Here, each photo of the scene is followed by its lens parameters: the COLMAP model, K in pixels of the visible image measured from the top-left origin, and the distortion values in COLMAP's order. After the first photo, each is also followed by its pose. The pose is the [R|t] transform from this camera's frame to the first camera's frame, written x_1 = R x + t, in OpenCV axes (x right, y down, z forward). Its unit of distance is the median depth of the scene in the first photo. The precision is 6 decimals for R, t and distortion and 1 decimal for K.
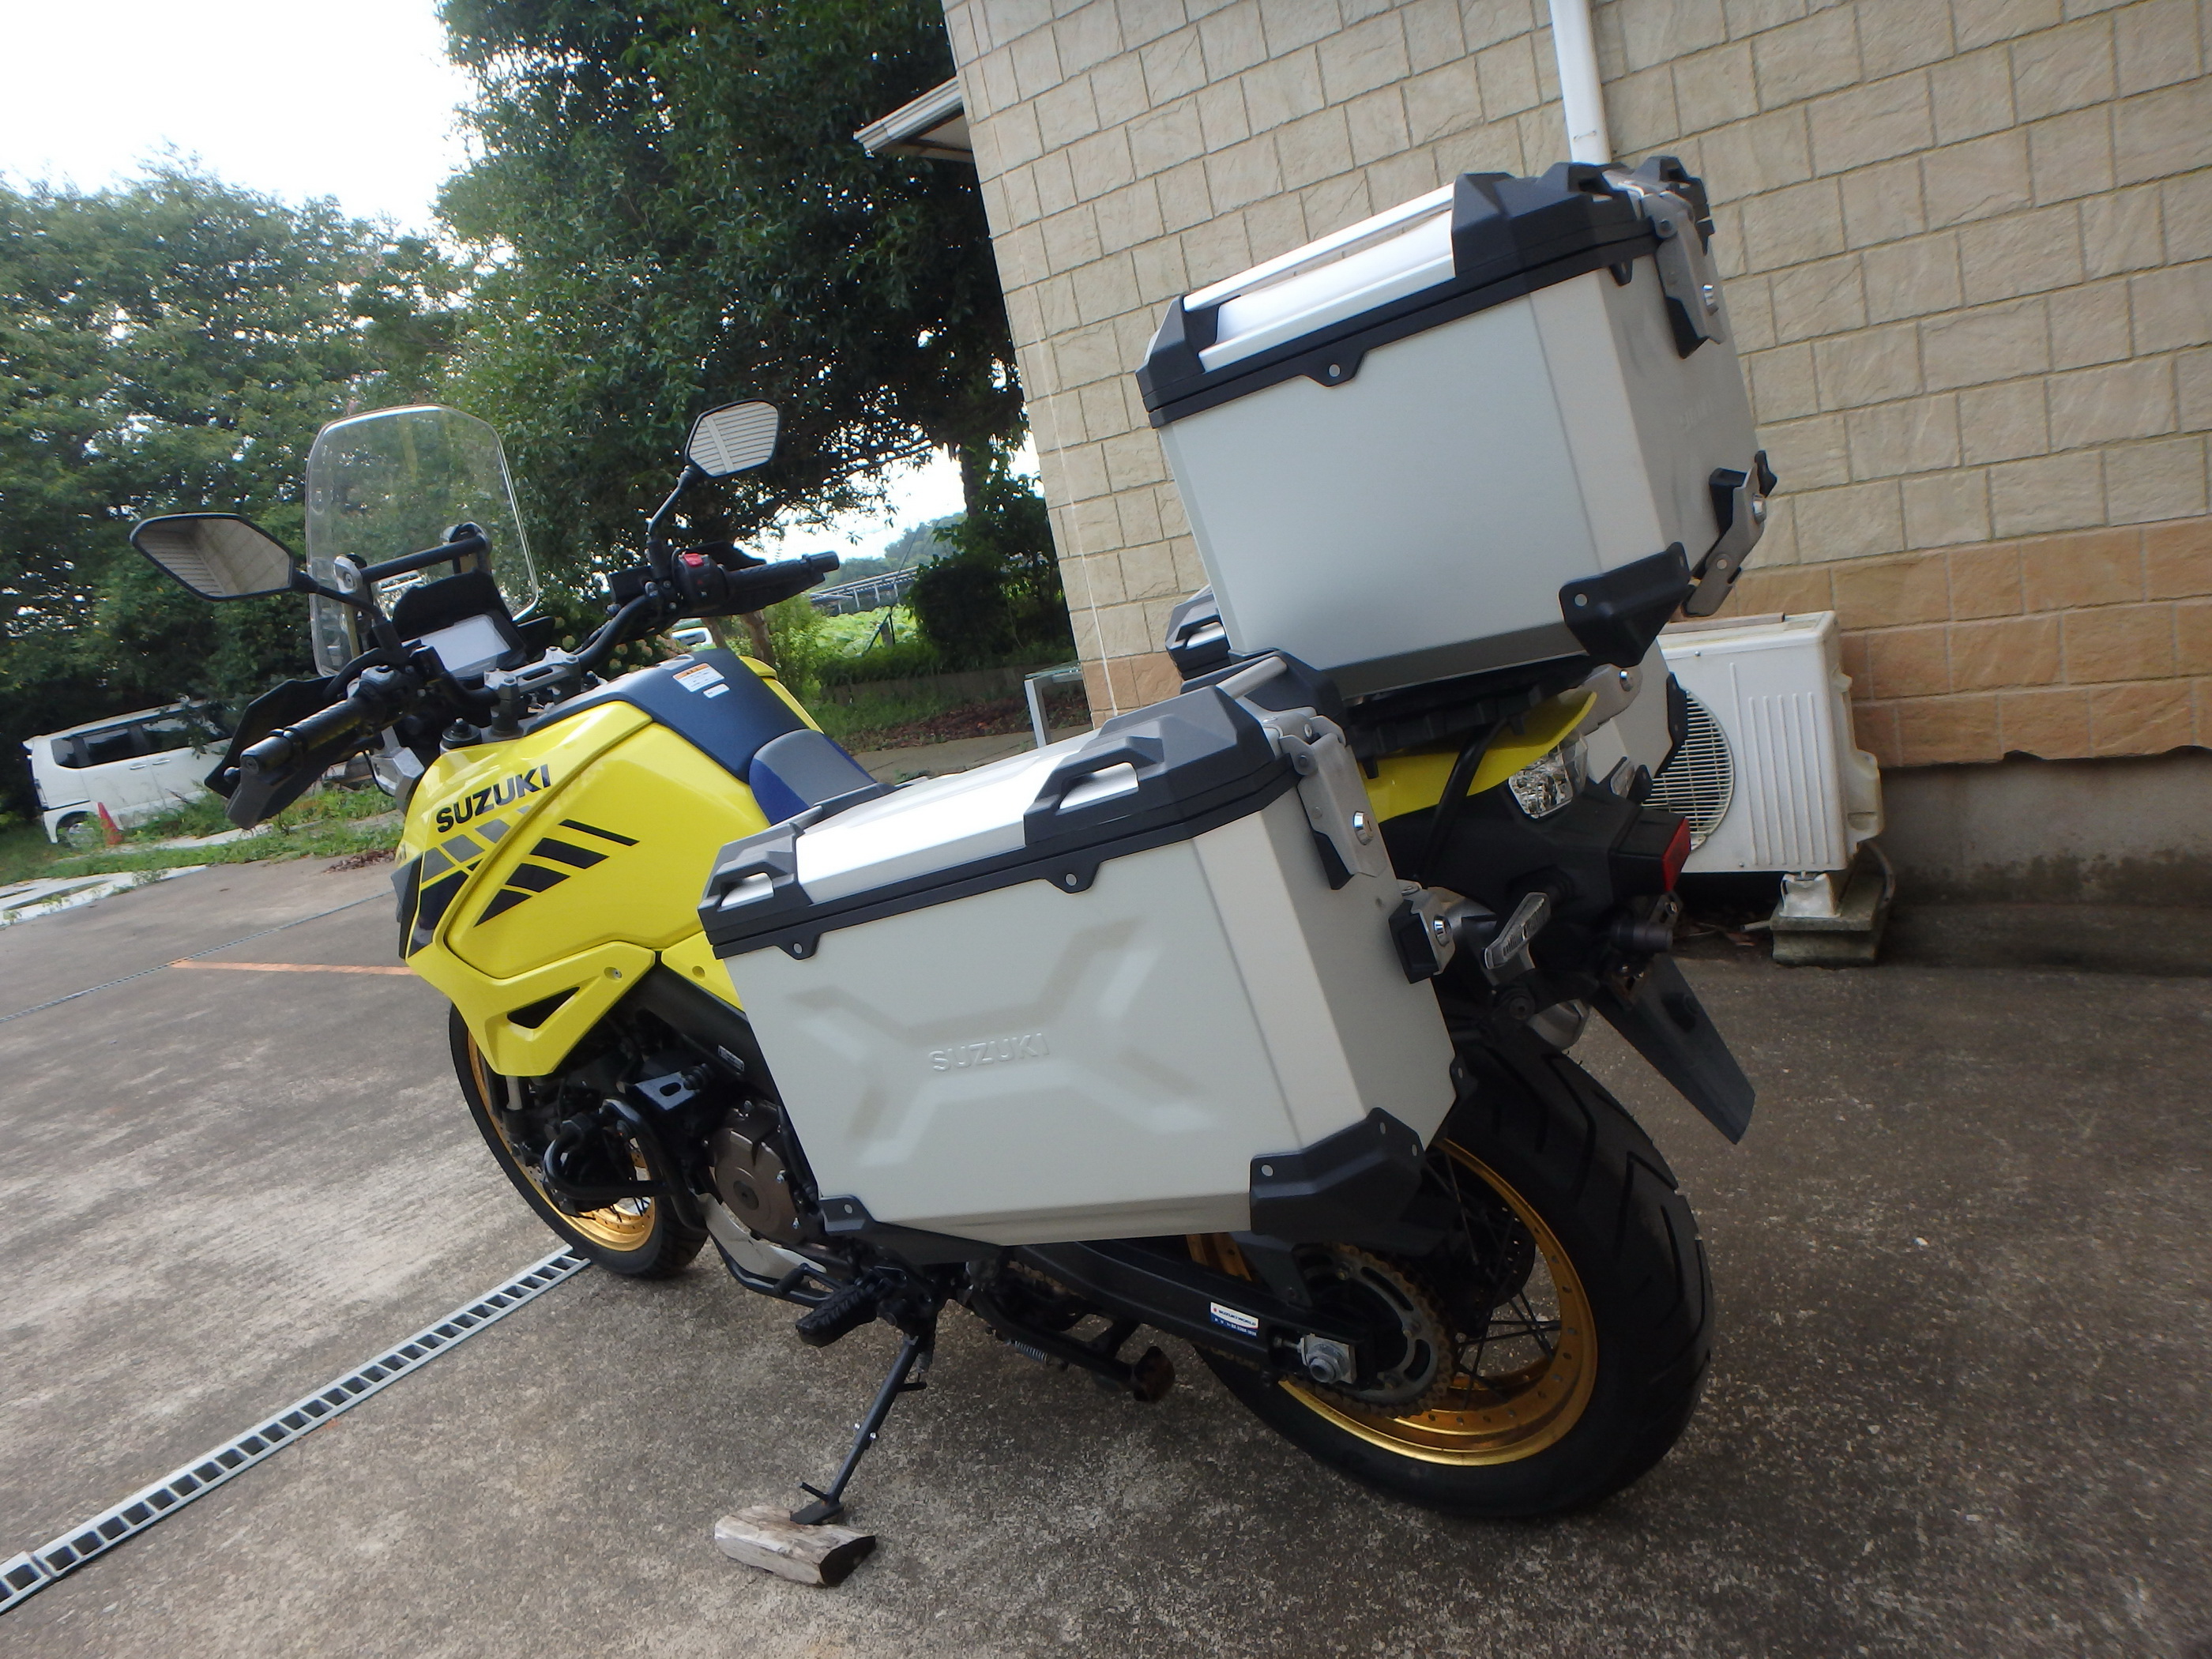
lens RADIAL K [[1371.0, 0, 1112.6], [0, 1371.0, 805.5], [0, 0, 1]] dist [-0.037681, 0.016511]
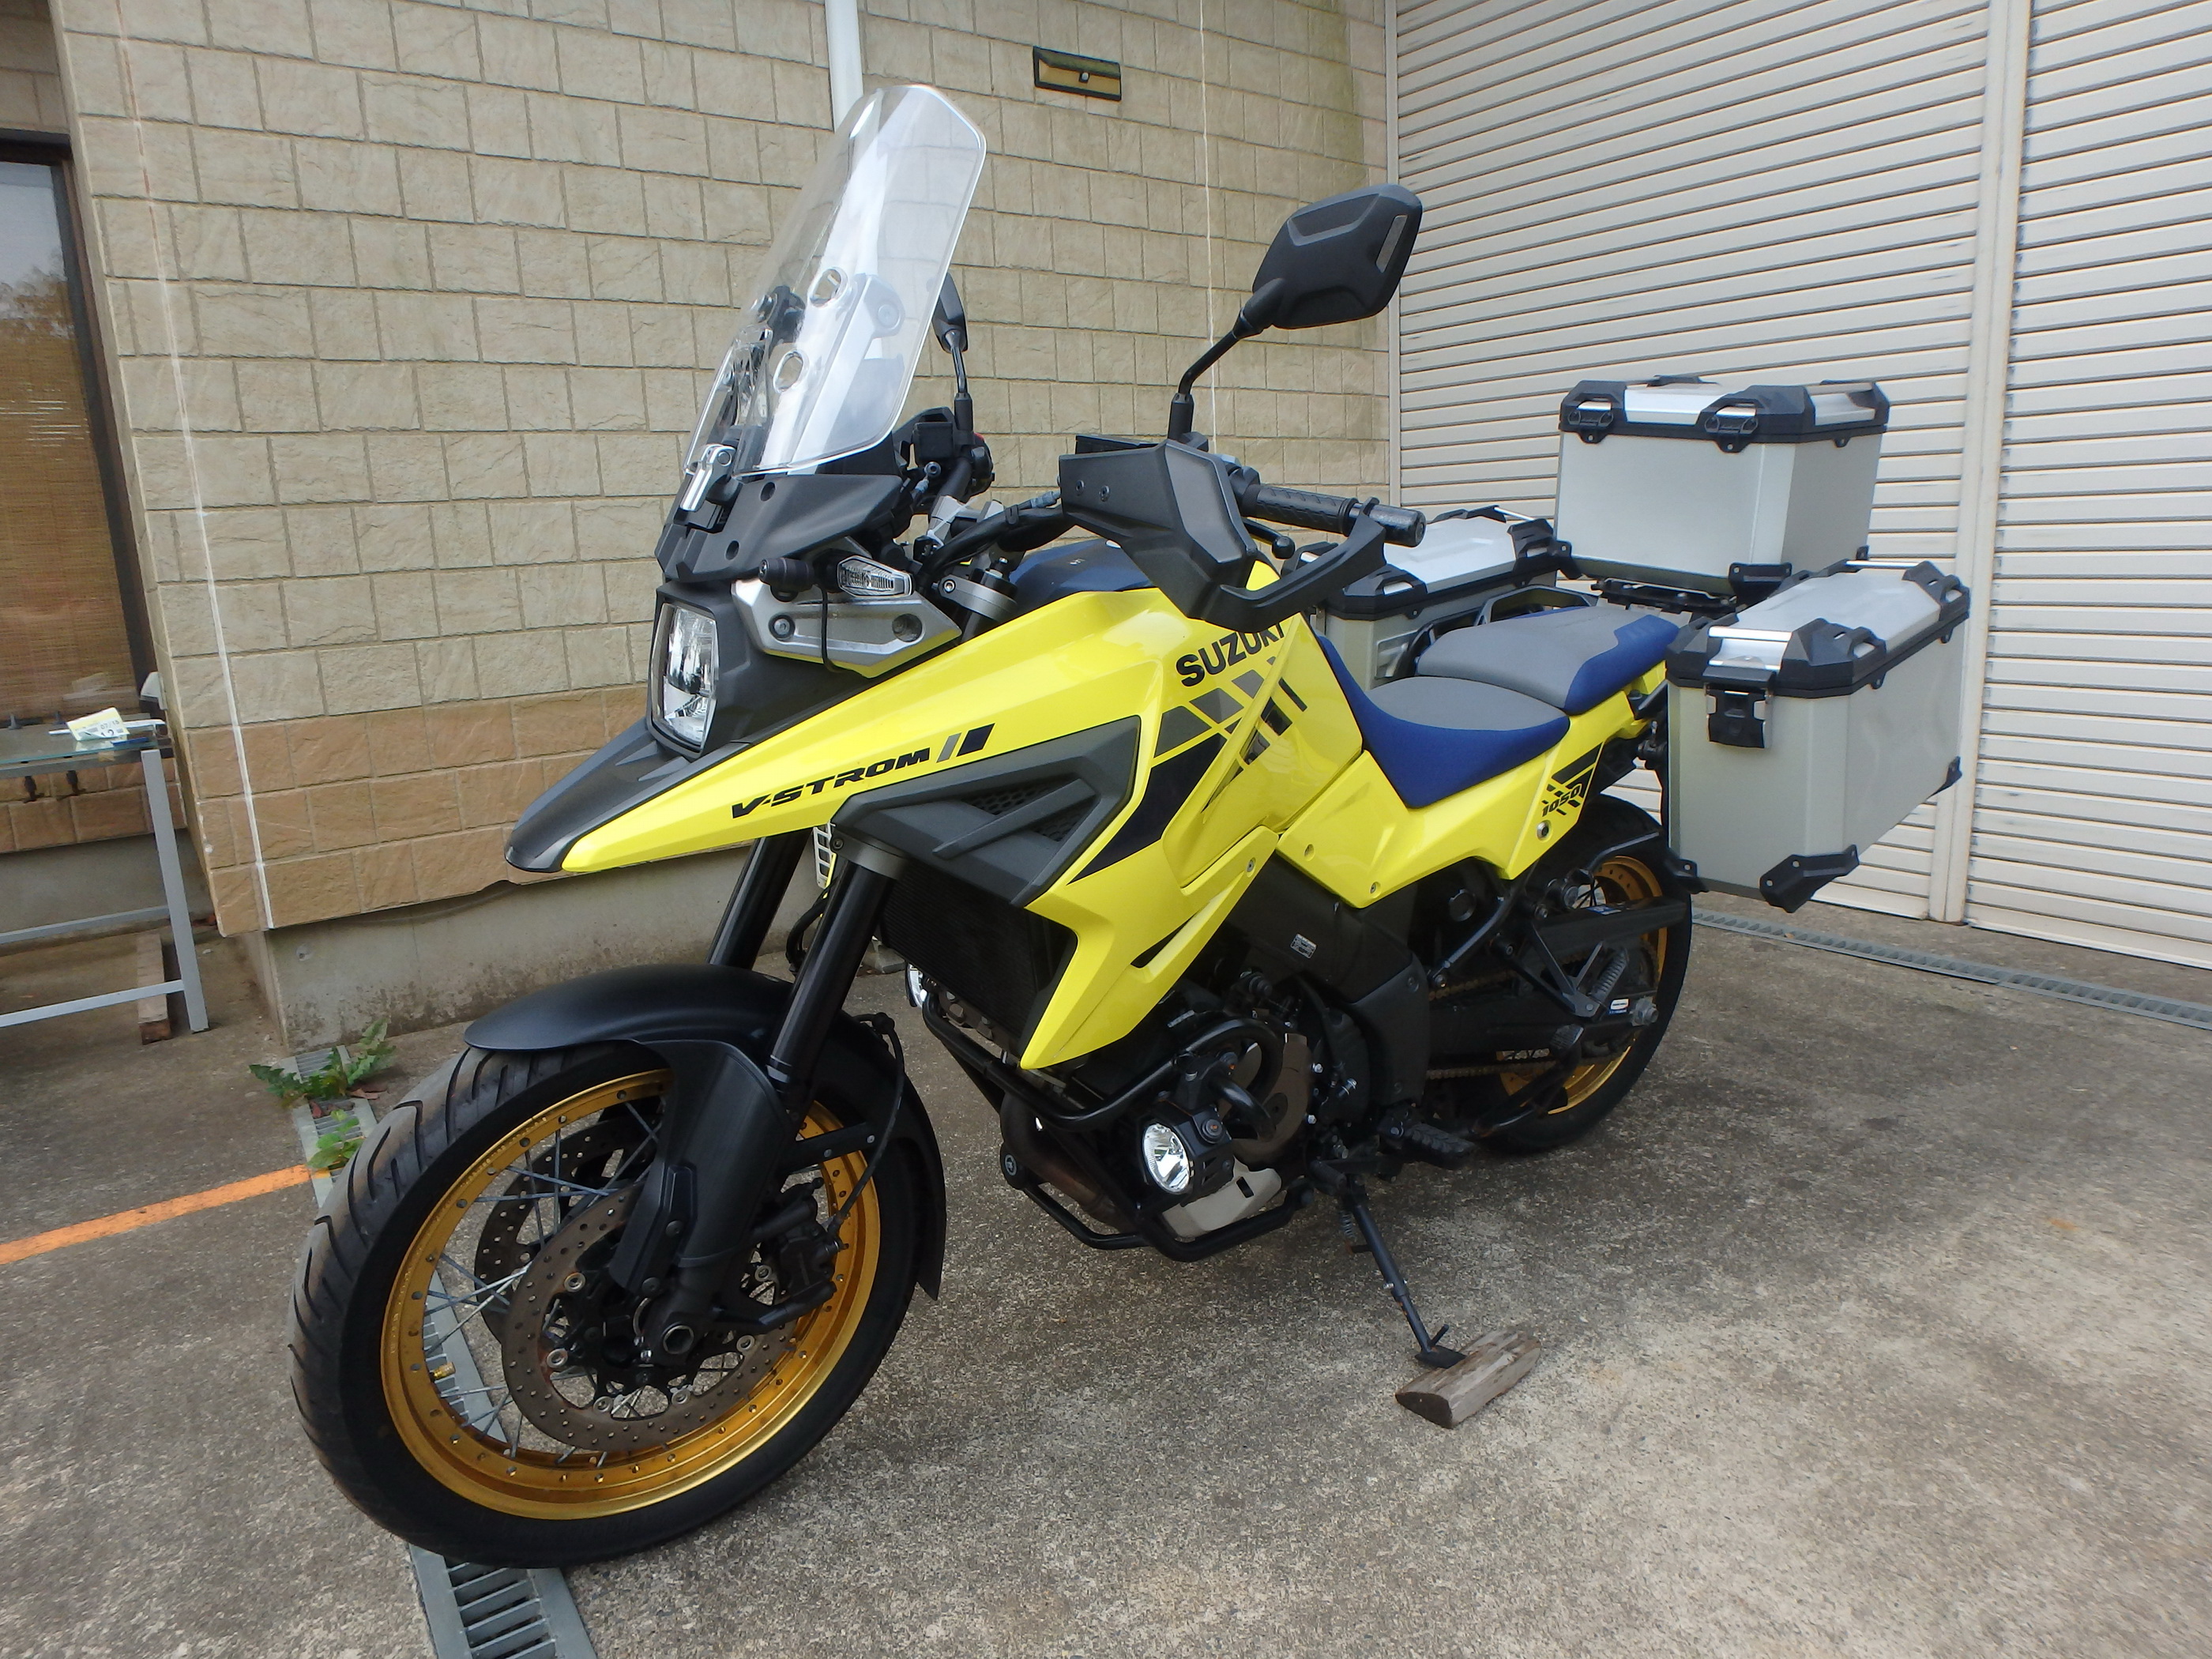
lens RADIAL K [[1350.1, 0, 1106.8], [0, 1350.1, 802.9], [0, 0, 1]] dist [-0.047011, 0.003956]
pose [[0.328543, 0.005154, 0.944475, -1.226295], [0.160230, 0.985186, -0.061113, 0.123548], [-0.930799, 0.171412, 0.322850, 0.811202]]
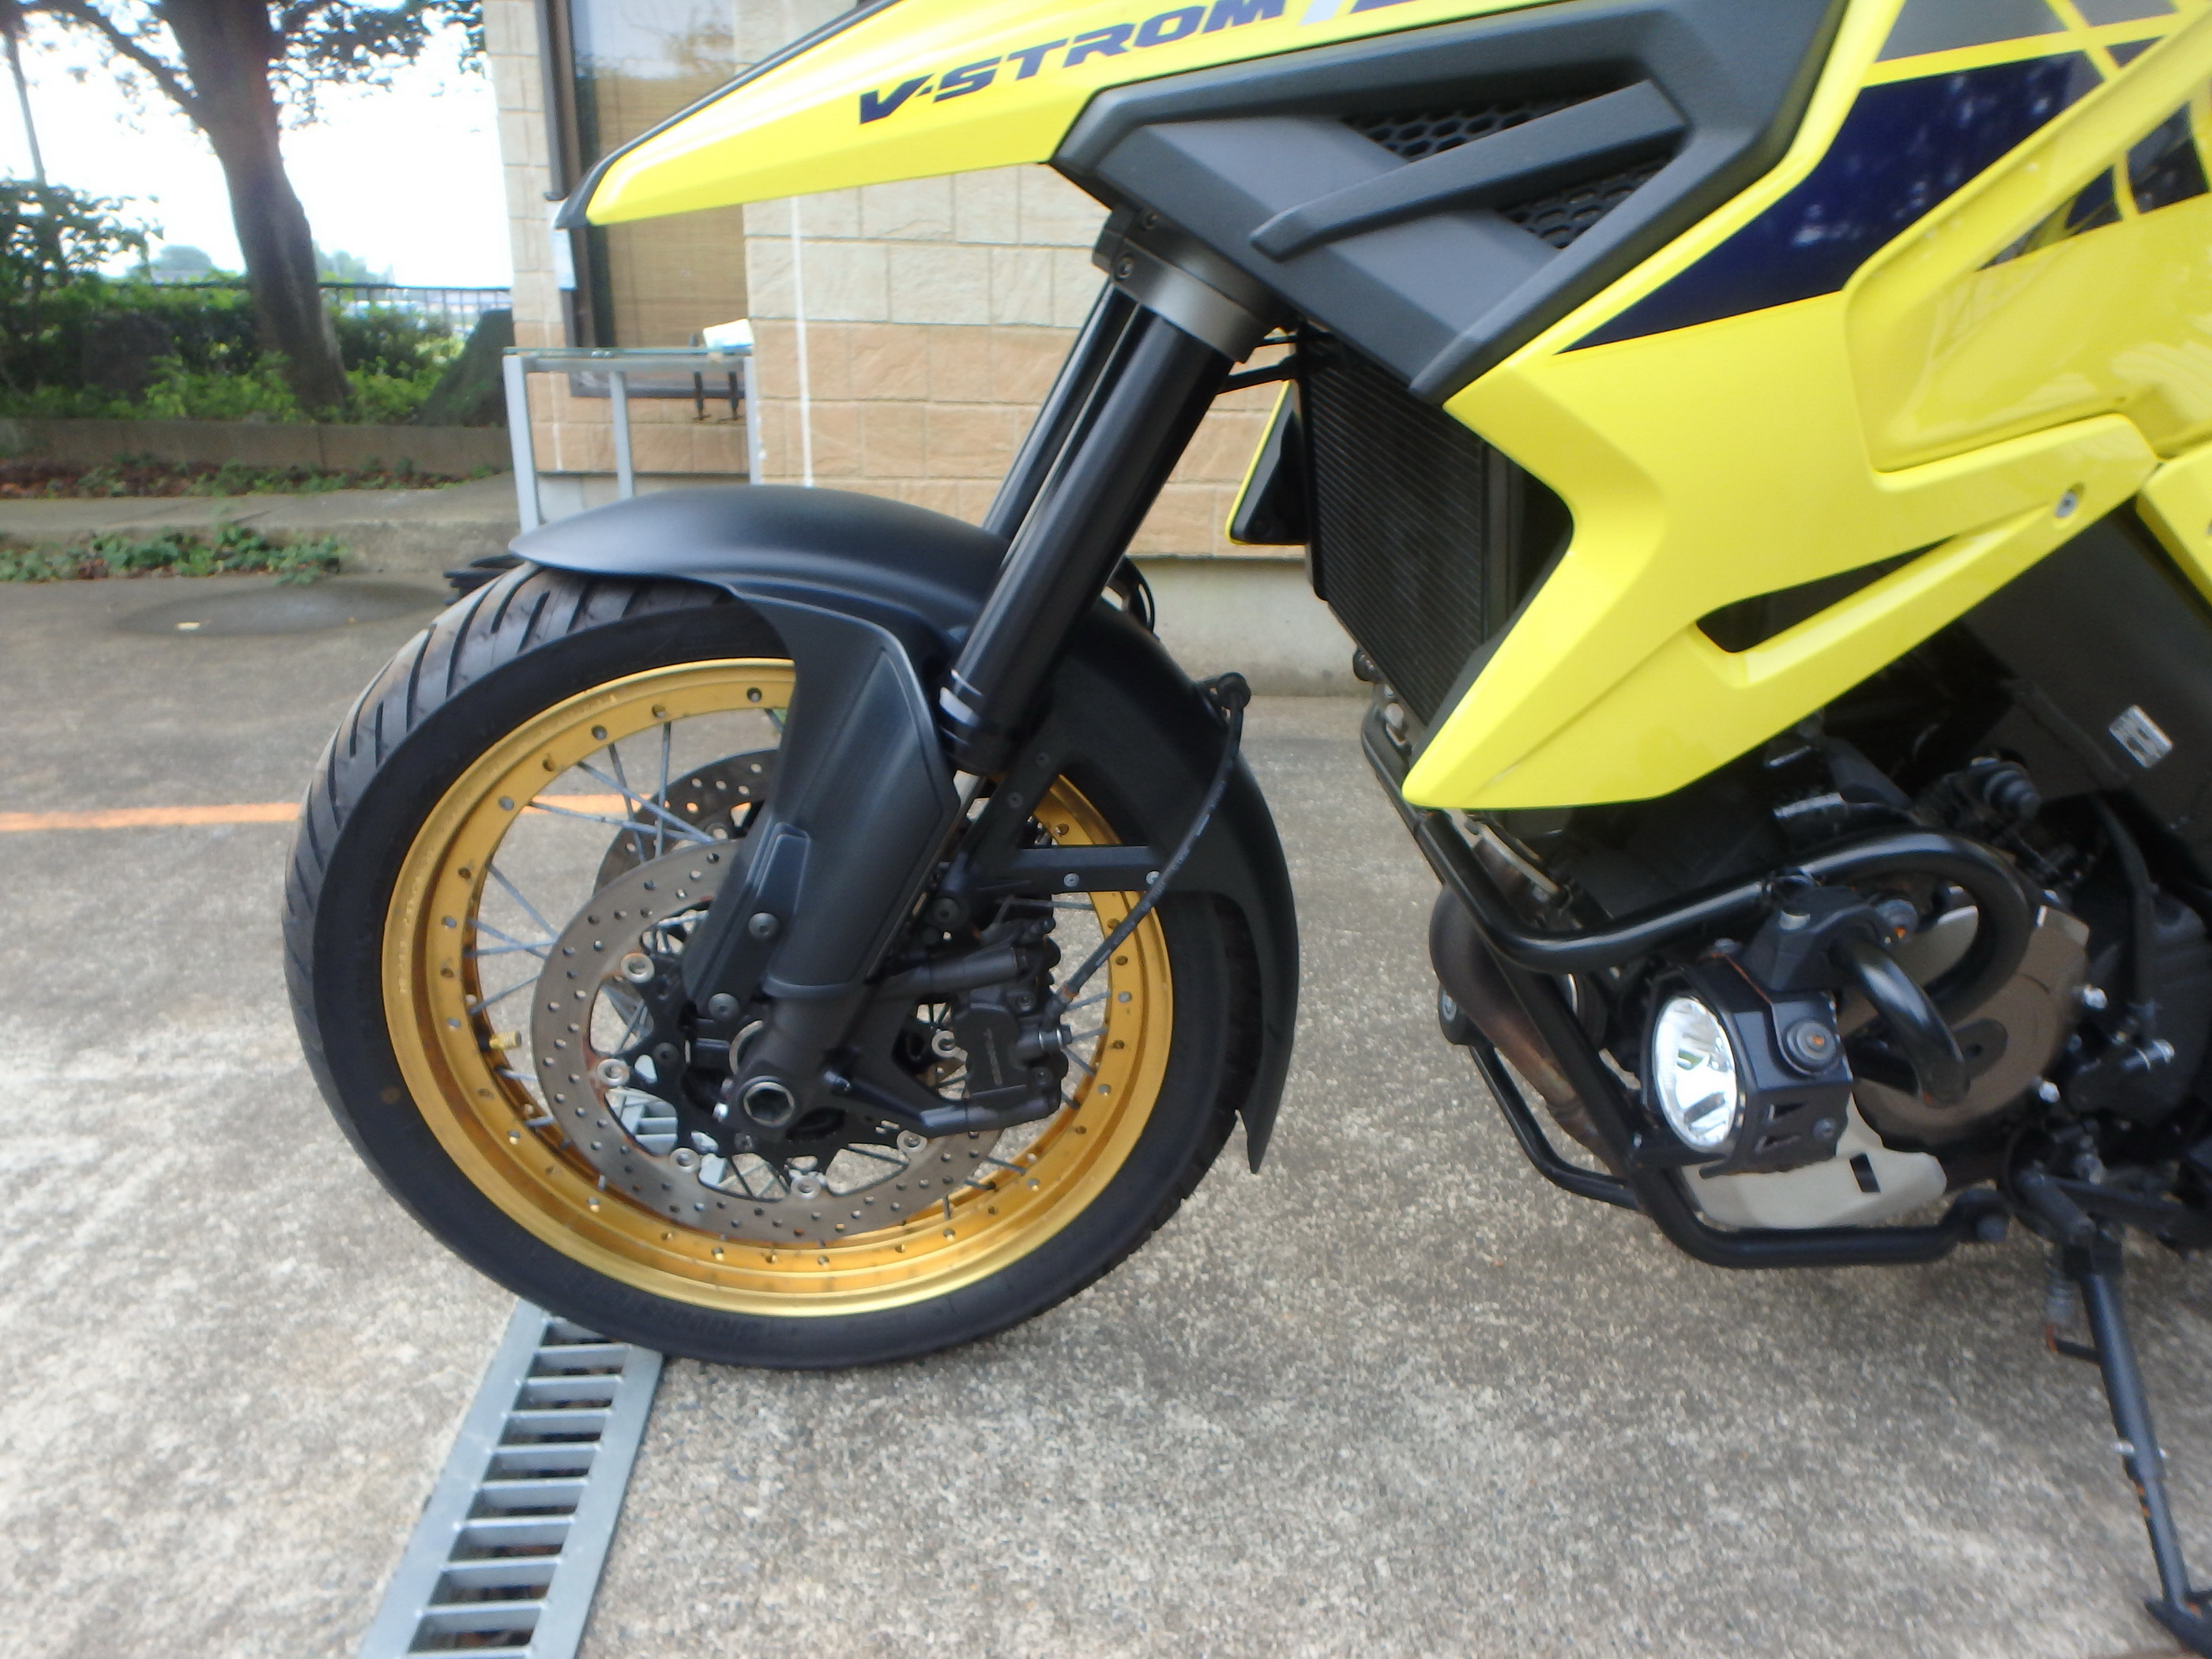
lens RADIAL K [[1355.9, 0, 1135.4], [0, 1355.9, 823.3], [0, 0, 1]] dist [-0.018917, 0.002833]
pose [[0.721566, -0.007939, 0.692300, -0.822248], [-0.052556, 0.996421, 0.066205, 0.203514], [-0.690348, -0.084156, 0.718566, 0.915825]]
